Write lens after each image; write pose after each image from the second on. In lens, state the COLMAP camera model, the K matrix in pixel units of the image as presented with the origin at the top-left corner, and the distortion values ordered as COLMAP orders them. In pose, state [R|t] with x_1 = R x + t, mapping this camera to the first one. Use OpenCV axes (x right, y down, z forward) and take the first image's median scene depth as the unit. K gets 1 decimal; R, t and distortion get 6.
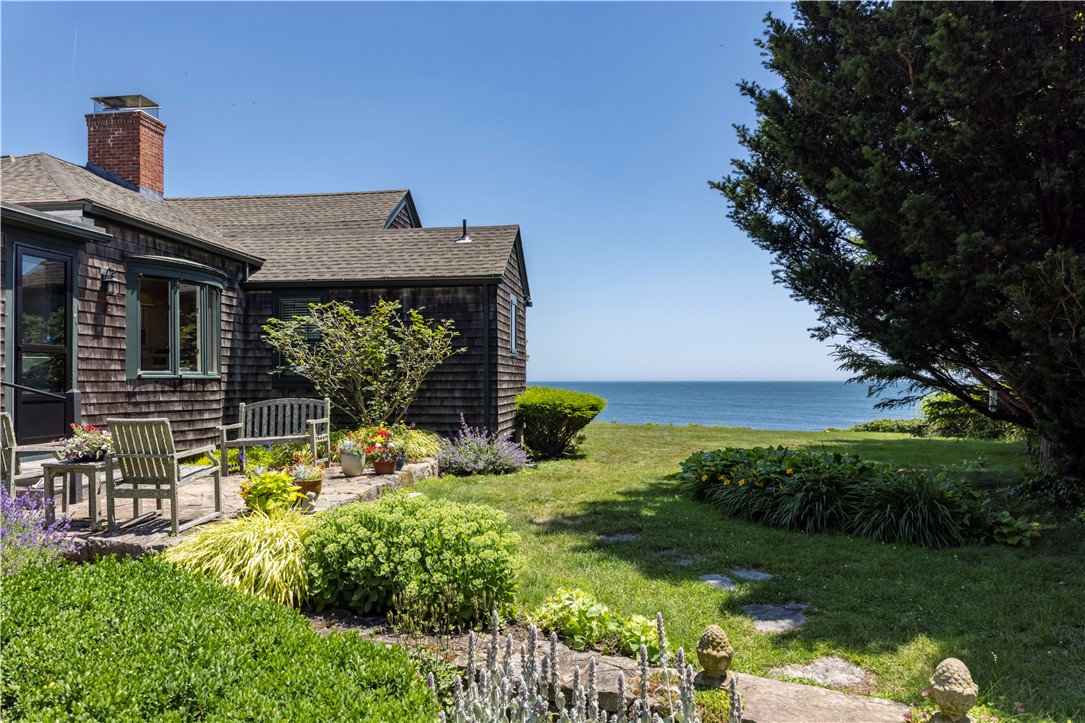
lens RADIAL K [[756.3, 0, 542.5], [0, 756.3, 361.5], [0, 0, 1]] dist [0.001116, -0.000019]
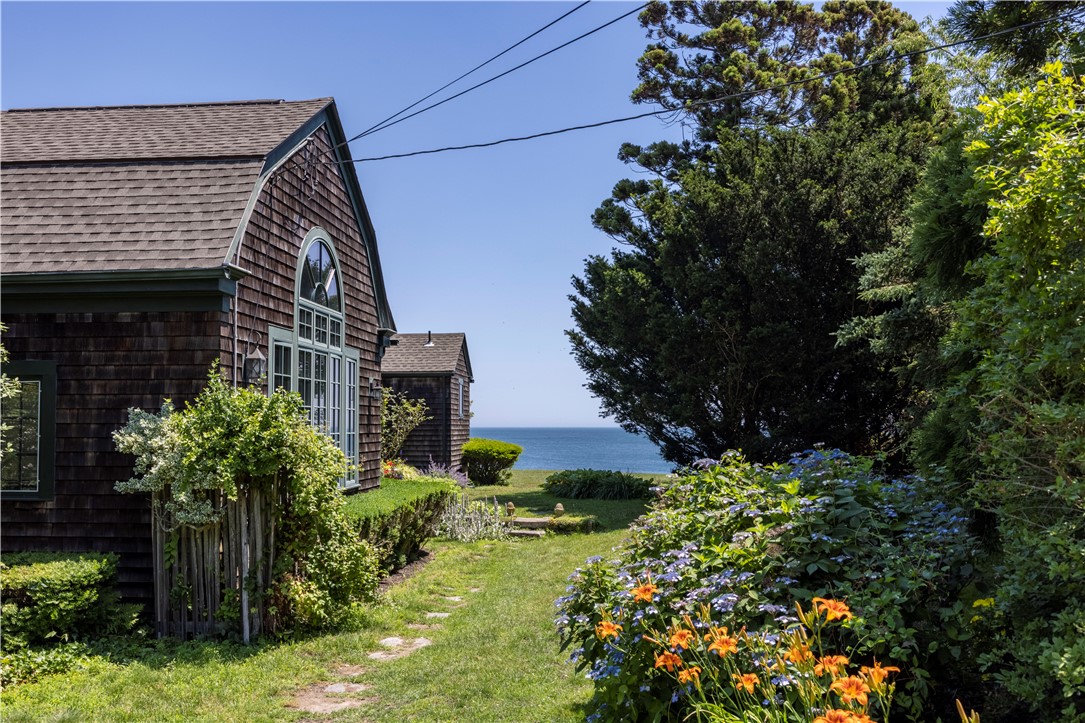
lens RADIAL K [[1030.3, 0, 542.5], [0, 1030.3, 361.5], [0, 0, 1]] dist [-0.001845, -0.000189]
pose [[0.999295, 0.001375, 0.037515, 0.069306], [-0.000022, 0.999350, -0.036050, -0.067618], [-0.037540, 0.036024, 0.998646, -1.566934]]
